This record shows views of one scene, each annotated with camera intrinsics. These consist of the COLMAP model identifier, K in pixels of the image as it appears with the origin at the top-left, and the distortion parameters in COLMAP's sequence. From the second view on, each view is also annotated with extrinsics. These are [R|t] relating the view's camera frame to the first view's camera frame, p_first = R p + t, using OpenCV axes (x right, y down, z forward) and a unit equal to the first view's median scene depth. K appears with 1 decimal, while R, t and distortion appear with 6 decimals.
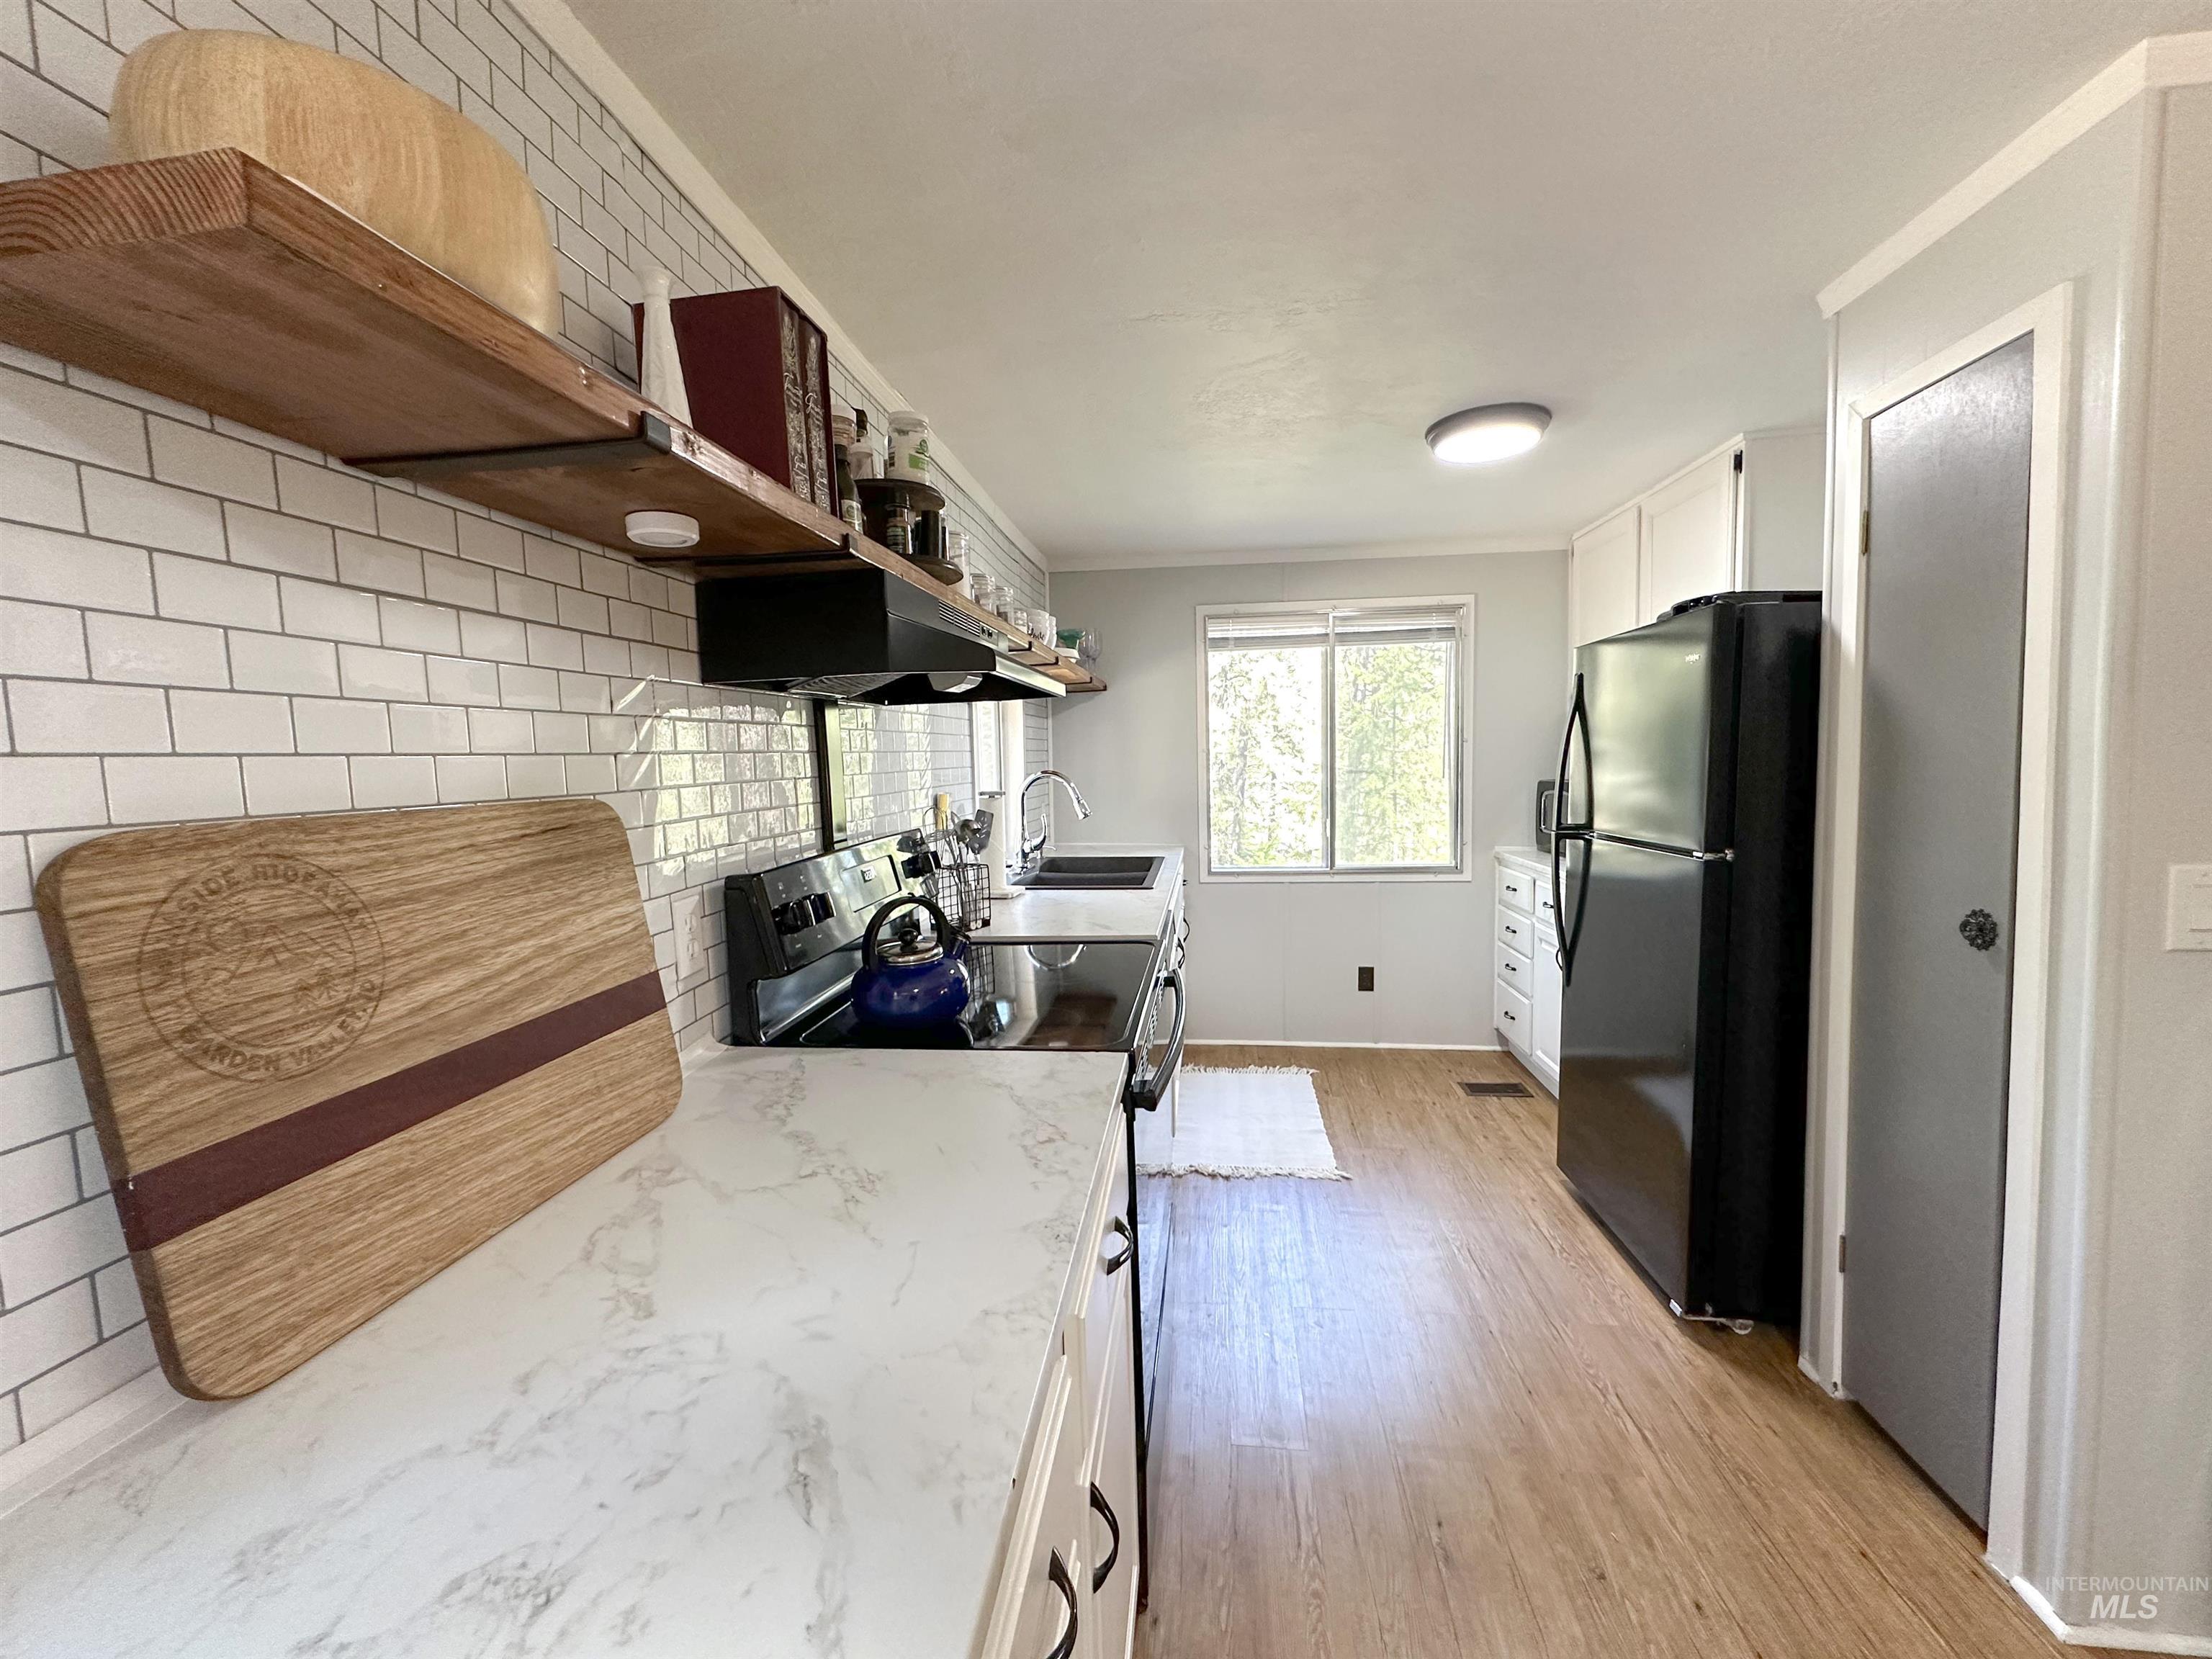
lens RADIAL K [[887.9, 0, 1105.8], [0, 887.9, 824.3], [0, 0, 1]] dist [0.012942, -0.000883]
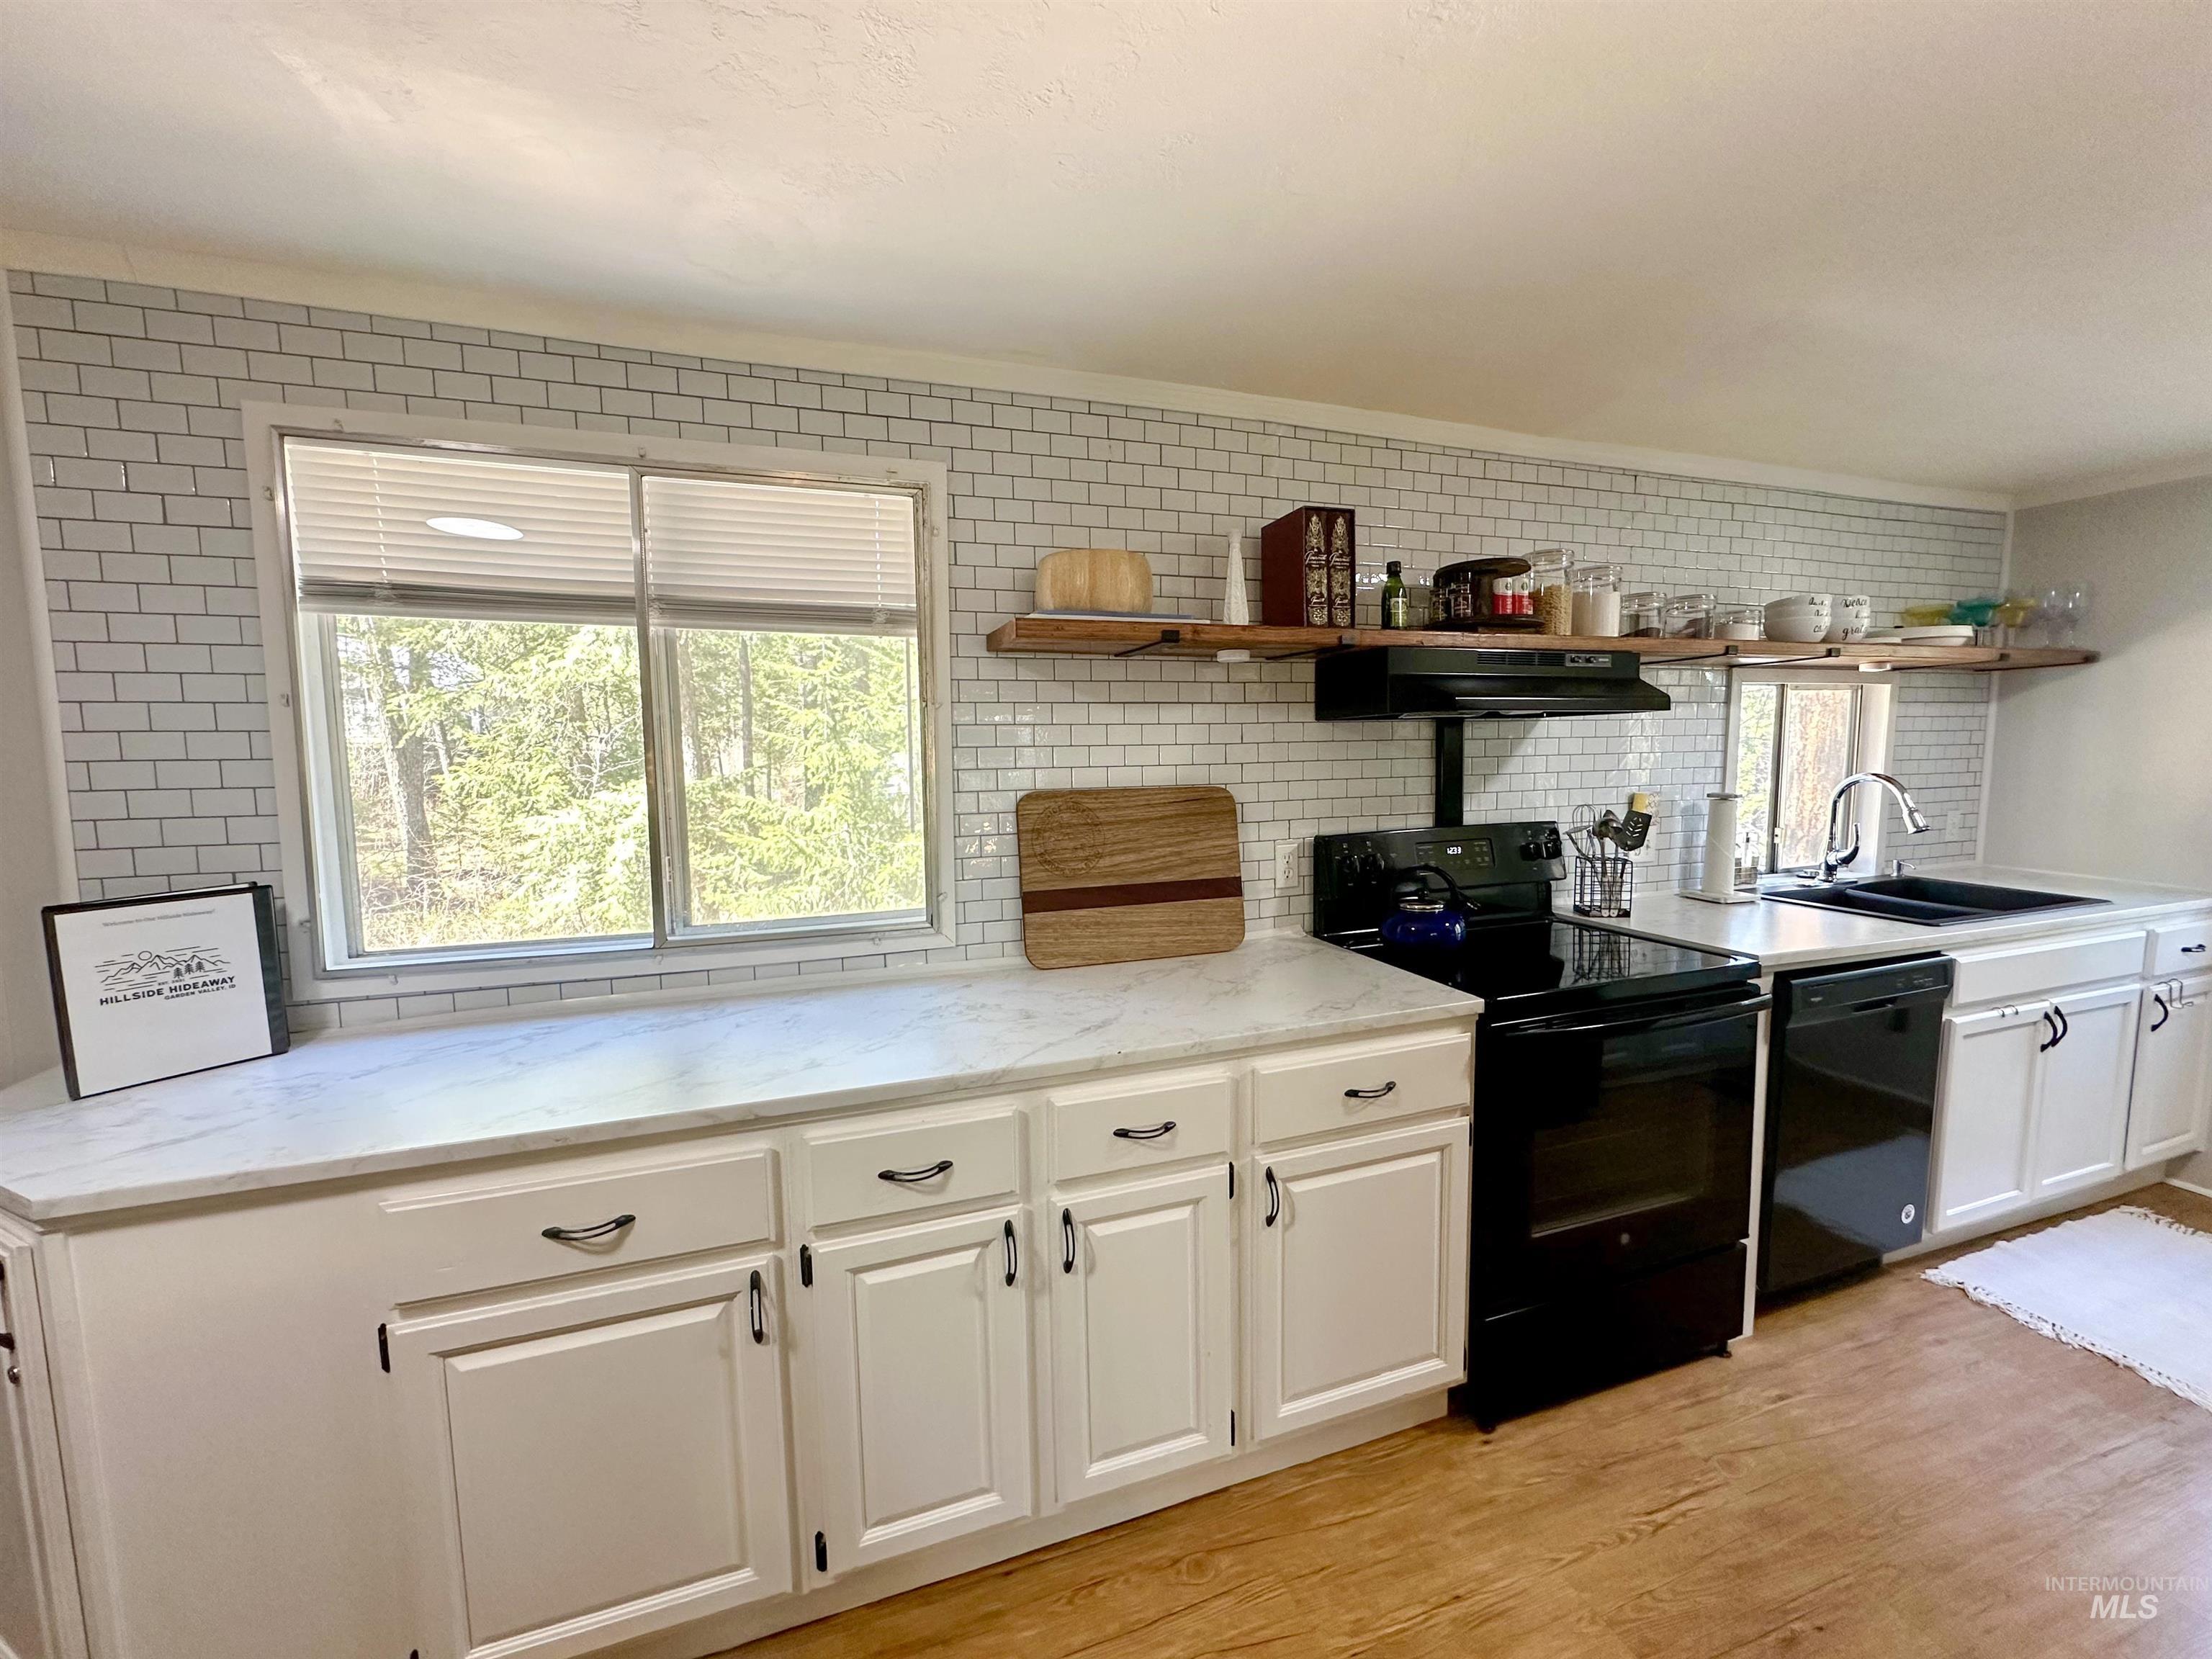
lens RADIAL K [[887.9, 0, 1112.4], [0, 887.9, 826.1], [0, 0, 1]] dist [0.012942, -0.000883]
pose [[0.454188, 0.100186, -0.885255, 1.096740], [-0.069126, 0.994624, 0.077098, -0.076833], [0.888220, 0.026177, 0.458671, -0.139704]]
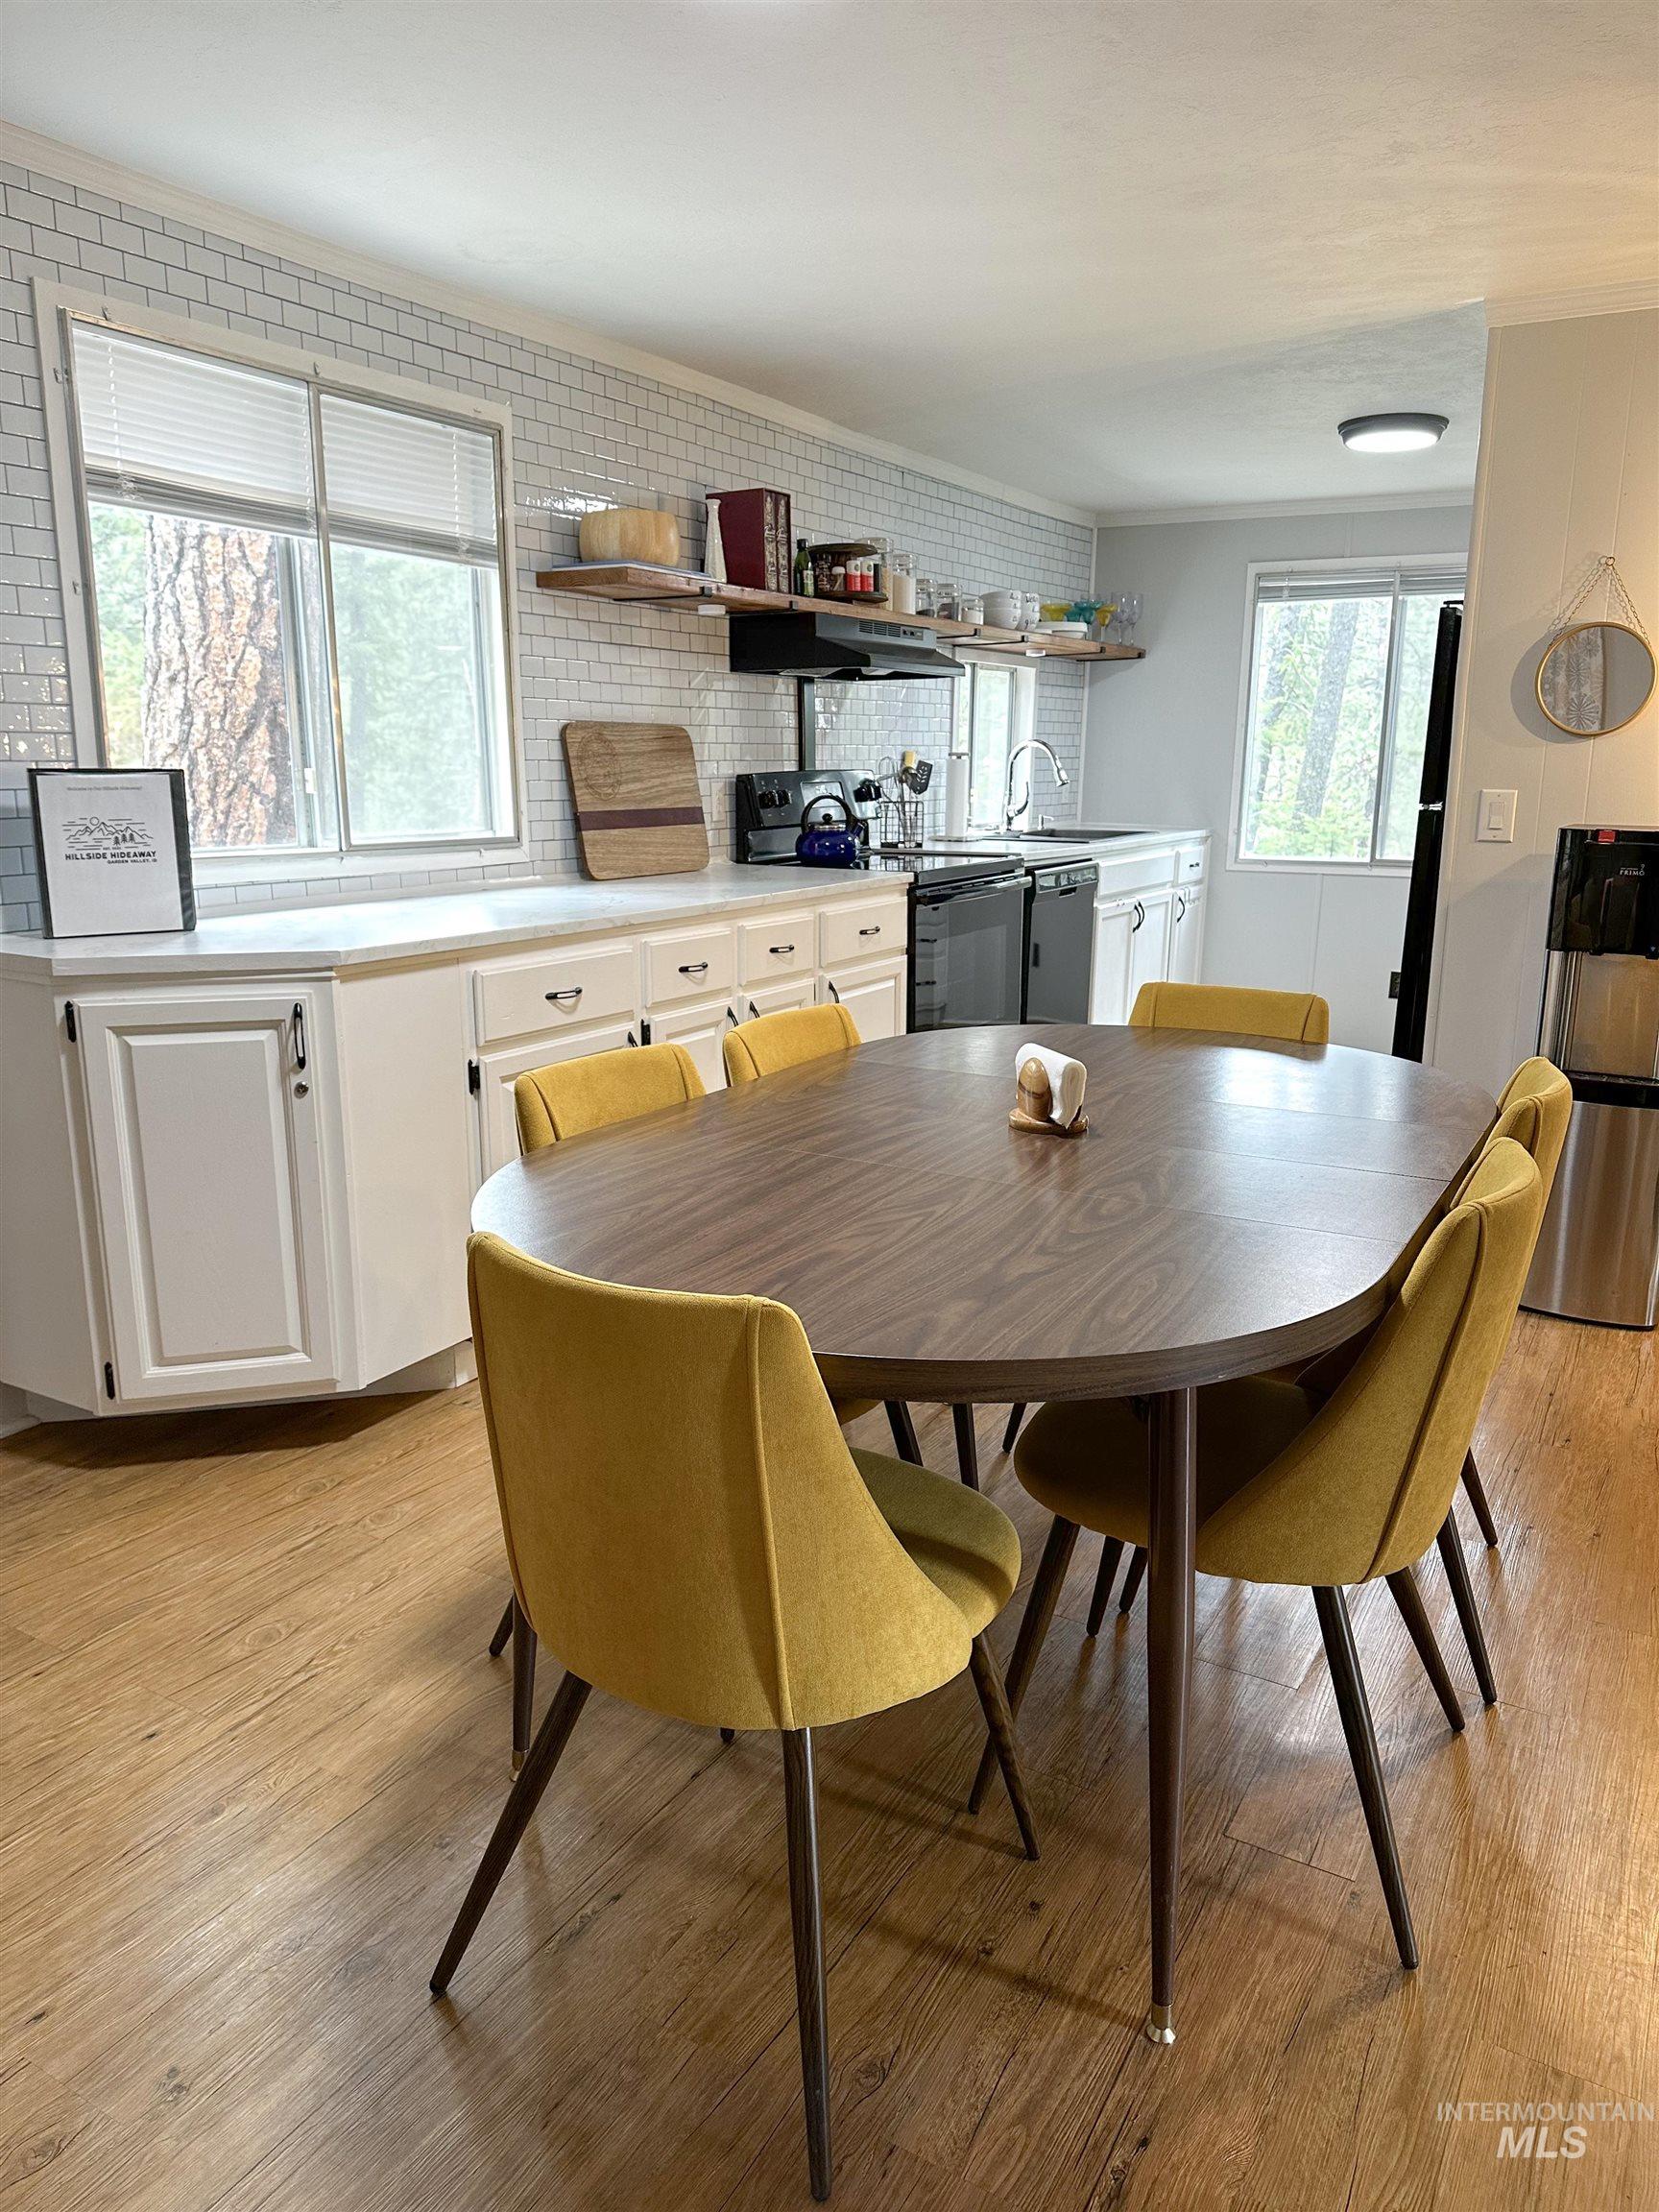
lens RADIAL K [[1527.3, 0, 834.3], [0, 1527.3, 1113.9], [0, 0, 1]] dist [0.059572, -0.006758]
pose [[0.916223, 0.121015, -0.381956, 1.426191], [-0.059659, 0.983875, 0.168614, 0.263568], [0.396202, -0.131702, 0.908669, -2.579737]]
